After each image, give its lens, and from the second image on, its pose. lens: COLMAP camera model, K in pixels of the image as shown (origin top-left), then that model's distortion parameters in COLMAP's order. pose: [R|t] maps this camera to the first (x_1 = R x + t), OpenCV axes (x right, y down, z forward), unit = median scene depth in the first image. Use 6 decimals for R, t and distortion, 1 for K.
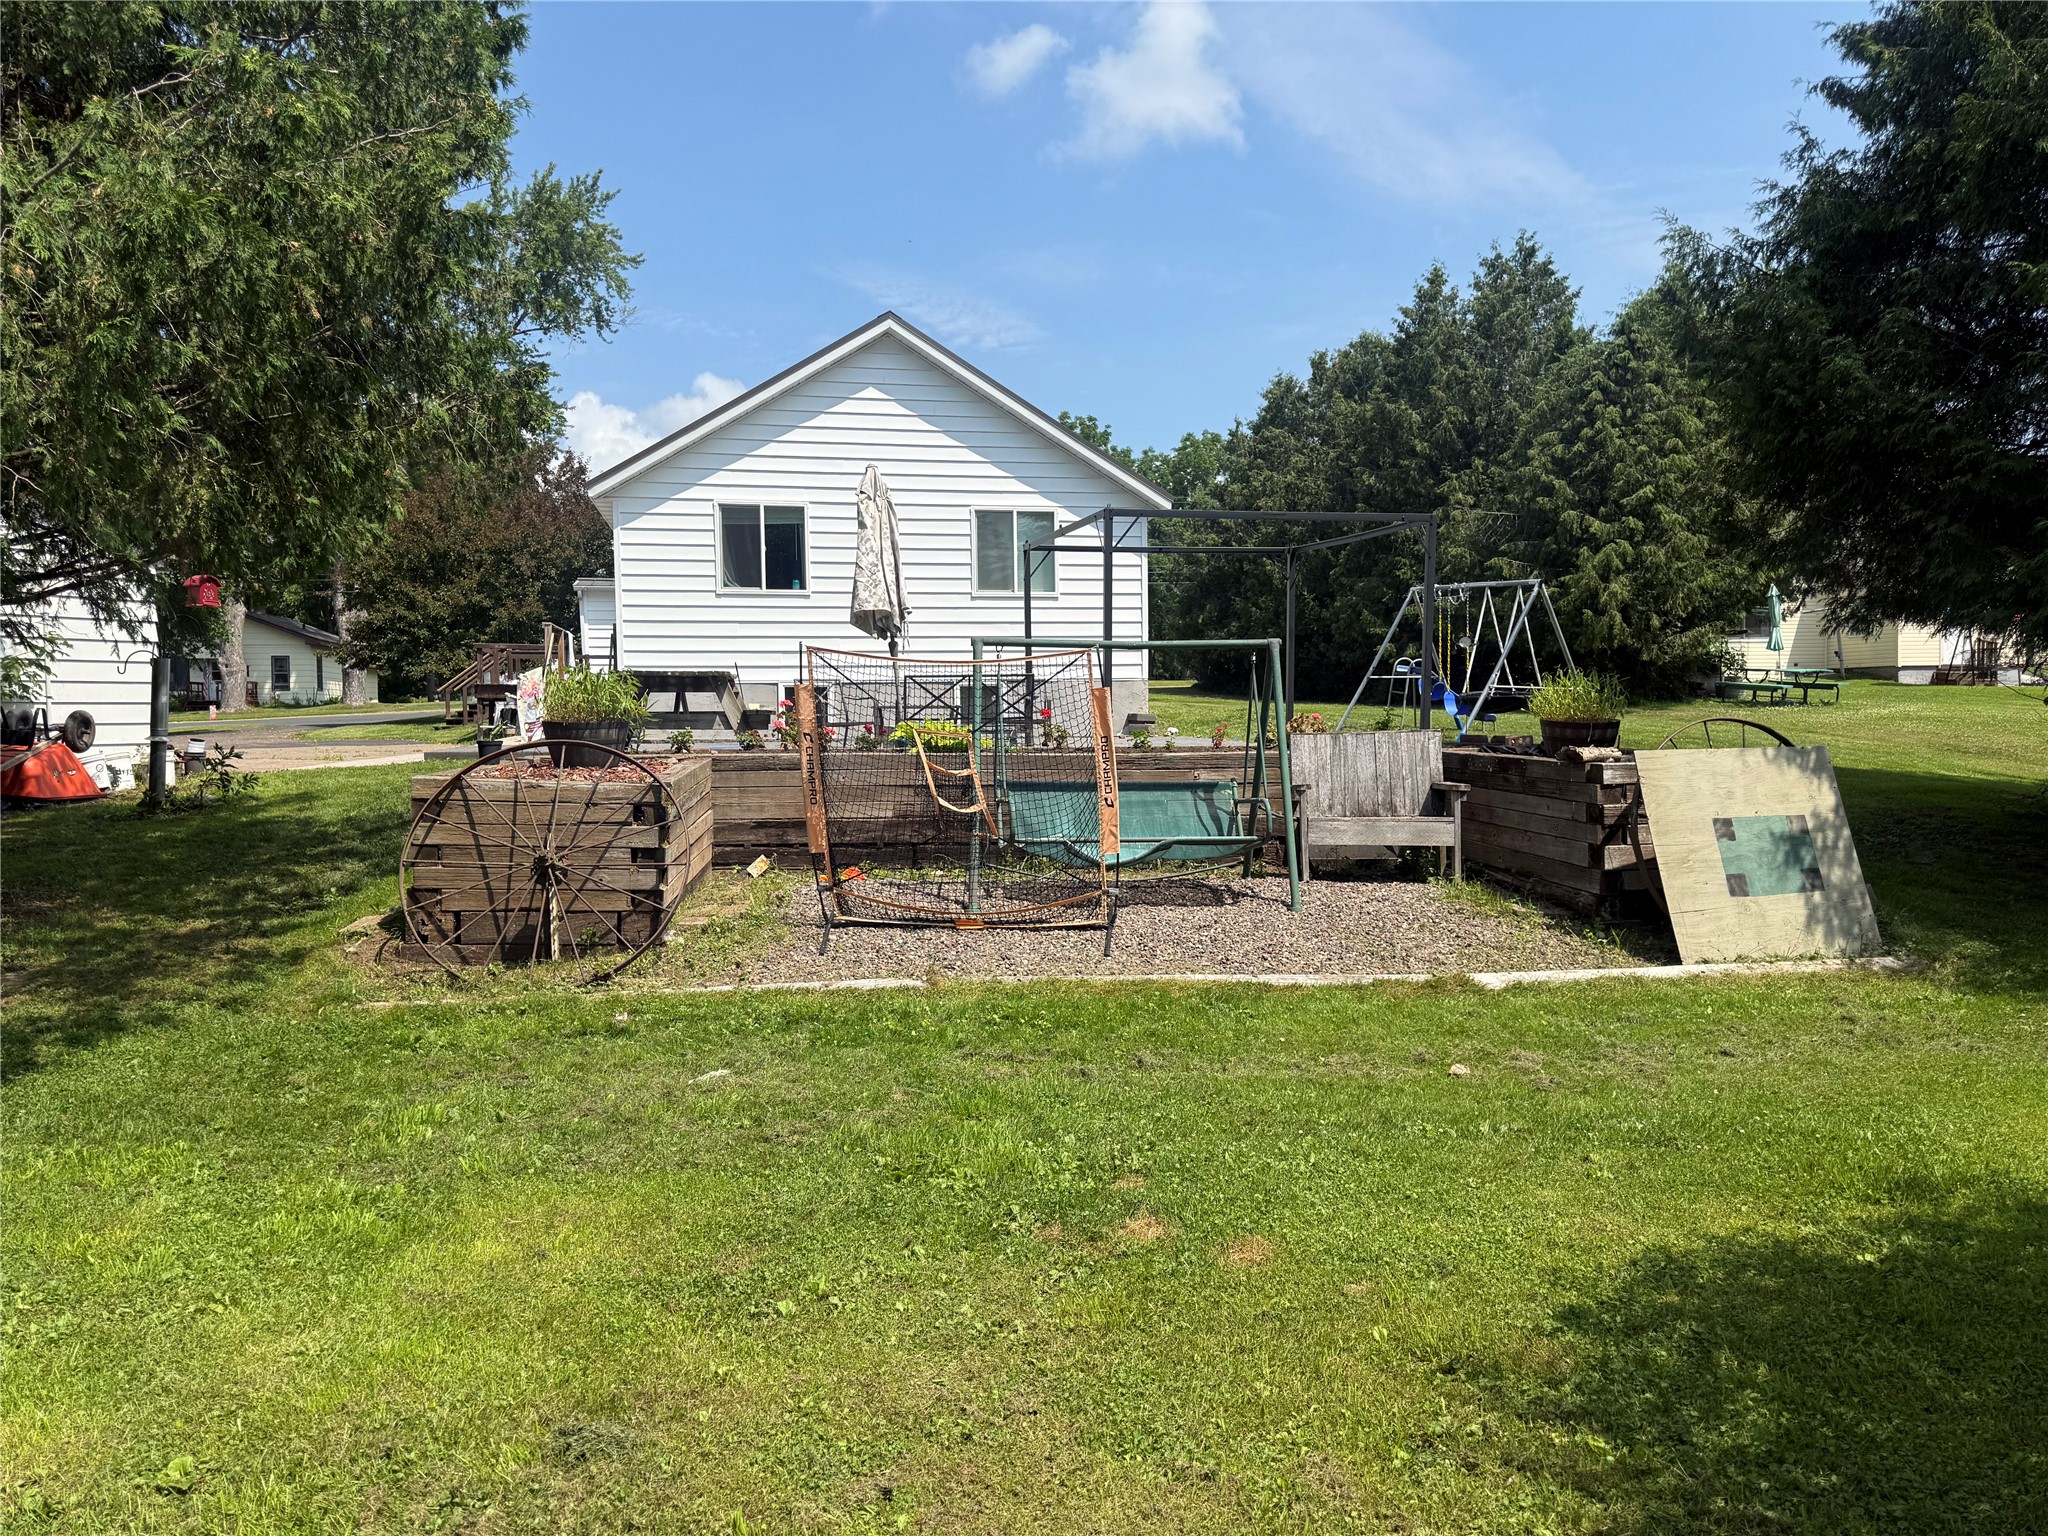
lens RADIAL K [[1418.2, 0, 1031.9], [0, 1418.2, 758.7], [0, 0, 1]] dist [-0.003370, -0.001506]
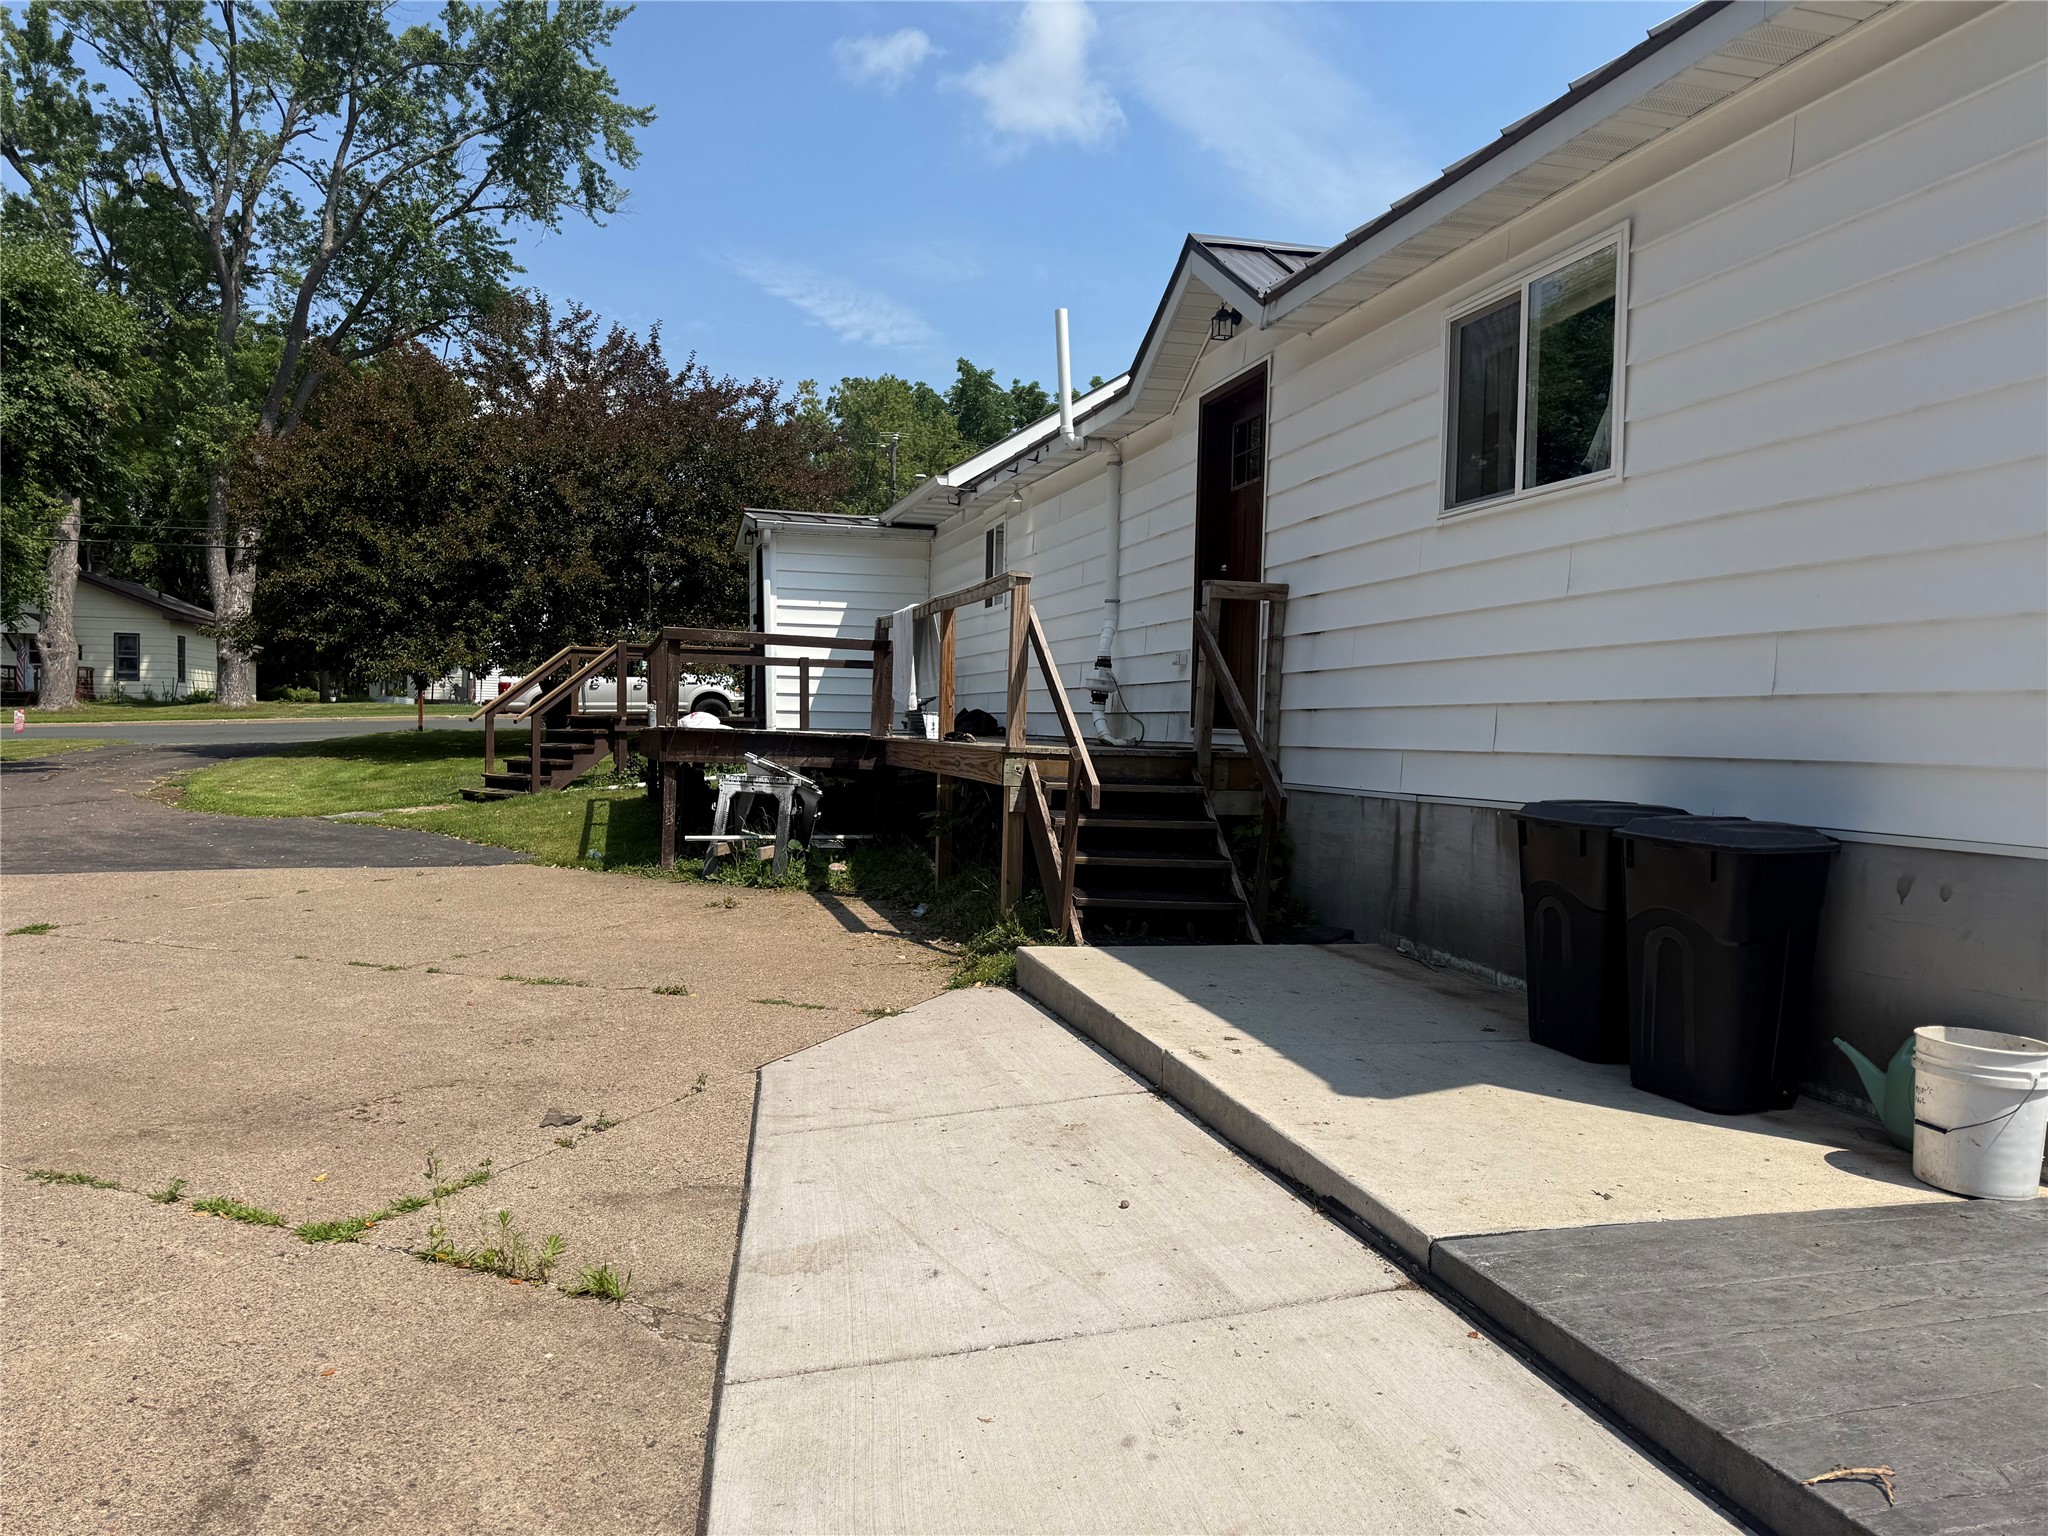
lens RADIAL K [[1418.2, 0, 1012.7], [0, 1418.2, 777.8], [0, 0, 1]] dist [-0.003370, -0.001506]
pose [[0.996603, 0.029507, 0.076885, -0.134228], [-0.030221, 0.999510, 0.008149, -0.018461], [-0.076607, -0.010445, 0.997007, 0.245092]]
